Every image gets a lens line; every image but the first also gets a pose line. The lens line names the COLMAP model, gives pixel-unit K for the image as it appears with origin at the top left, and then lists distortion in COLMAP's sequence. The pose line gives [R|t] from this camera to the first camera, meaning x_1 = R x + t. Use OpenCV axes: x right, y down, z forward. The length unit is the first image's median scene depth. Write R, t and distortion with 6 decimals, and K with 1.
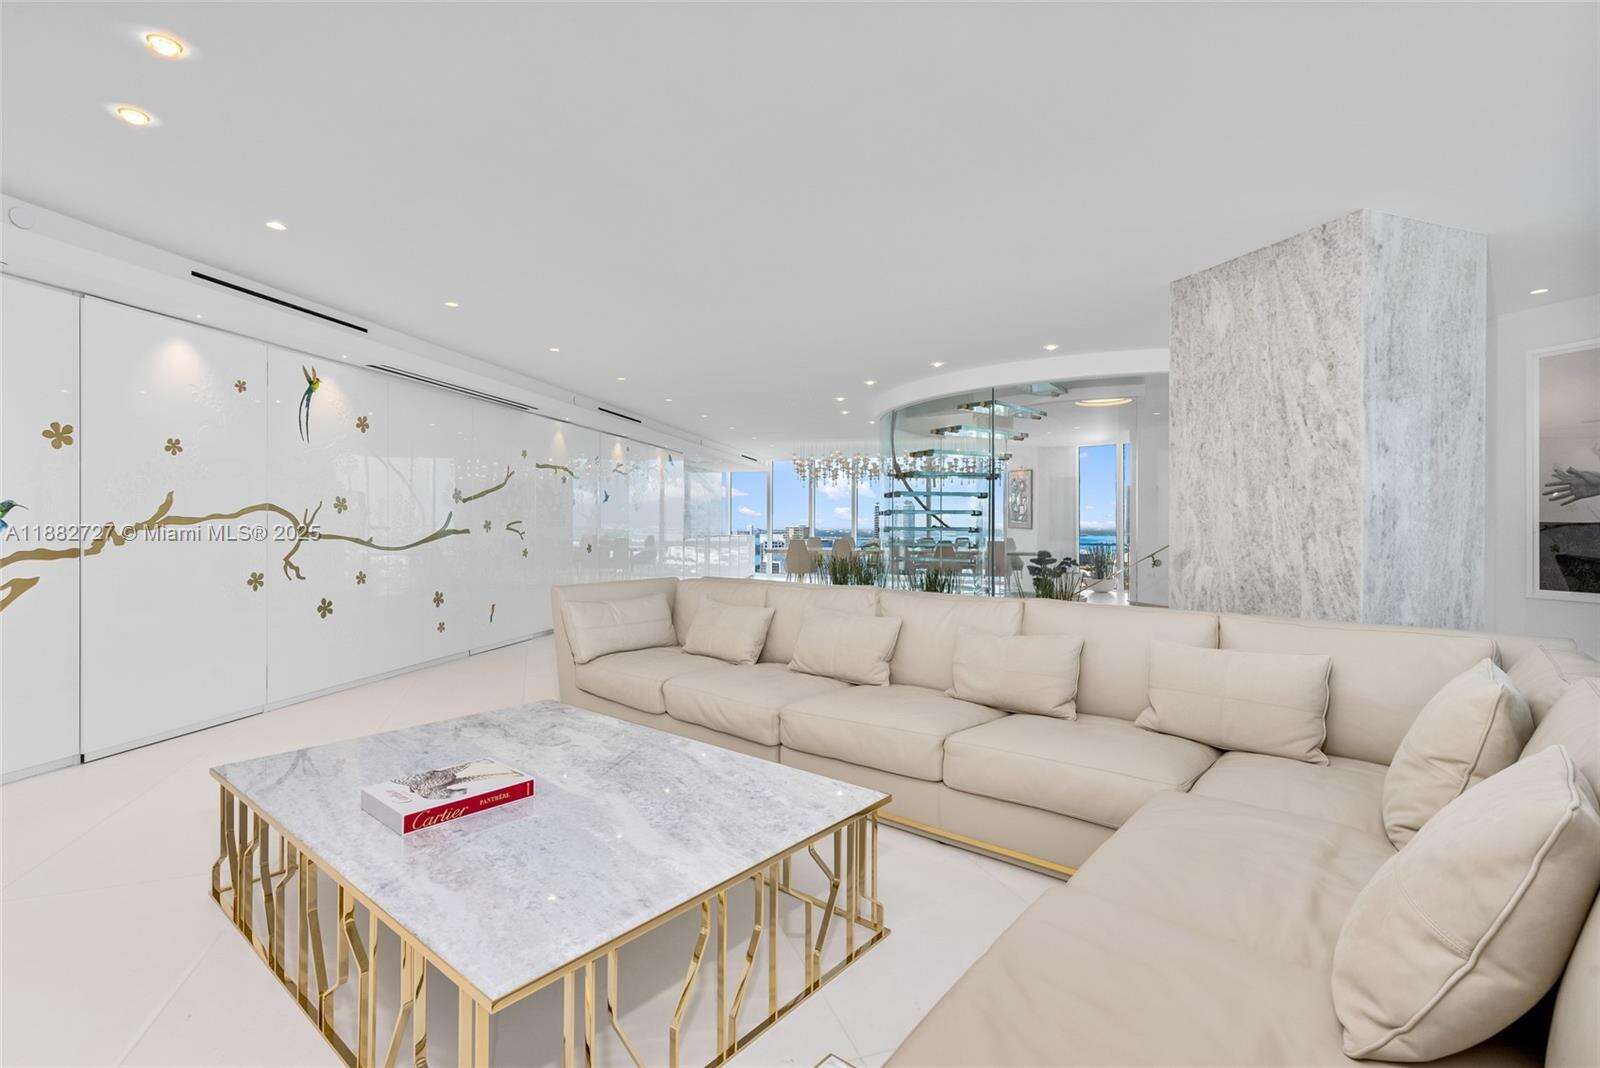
lens RADIAL K [[731.2, 0, 804.2], [0, 731.2, 530.1], [0, 0, 1]] dist [0.013221, -0.000973]
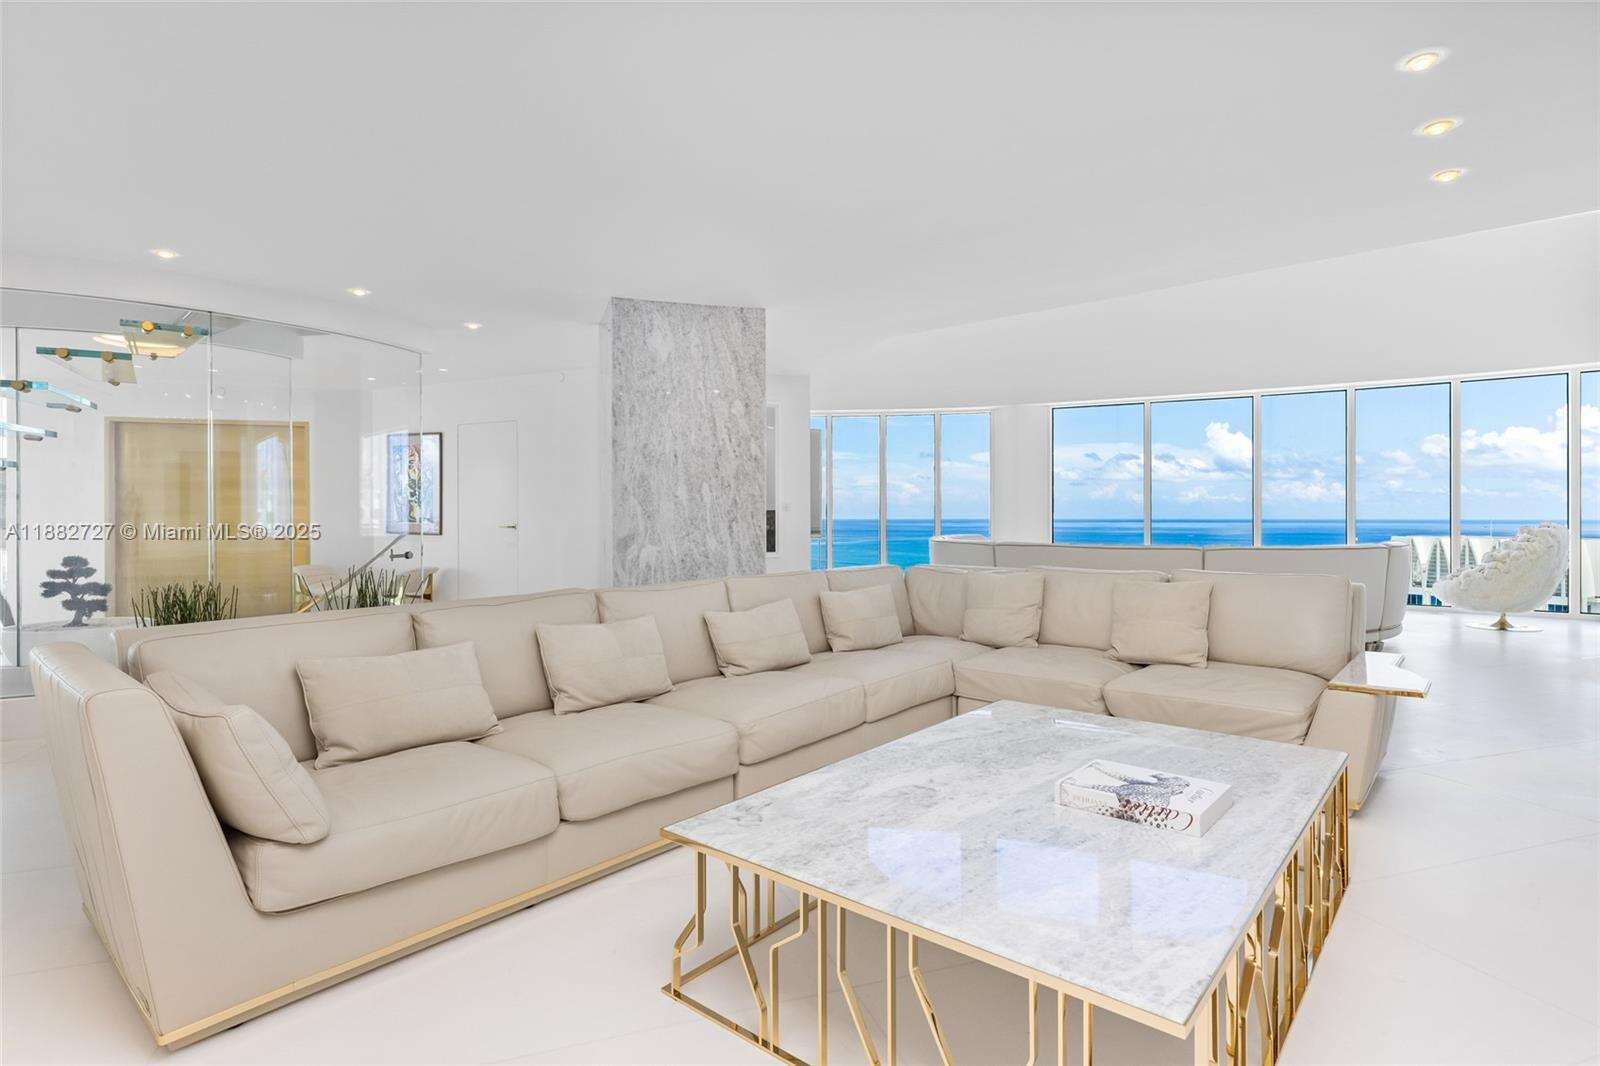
lens RADIAL K [[814.0, 0, 794.3], [0, 814.0, 525.3], [0, 0, 1]] dist [-0.009931, -0.000792]
pose [[0.021607, -0.013816, 0.999671, -0.901048], [0.014233, 0.999807, 0.013510, -0.000361], [-0.999665, 0.013937, 0.021799, 0.843918]]
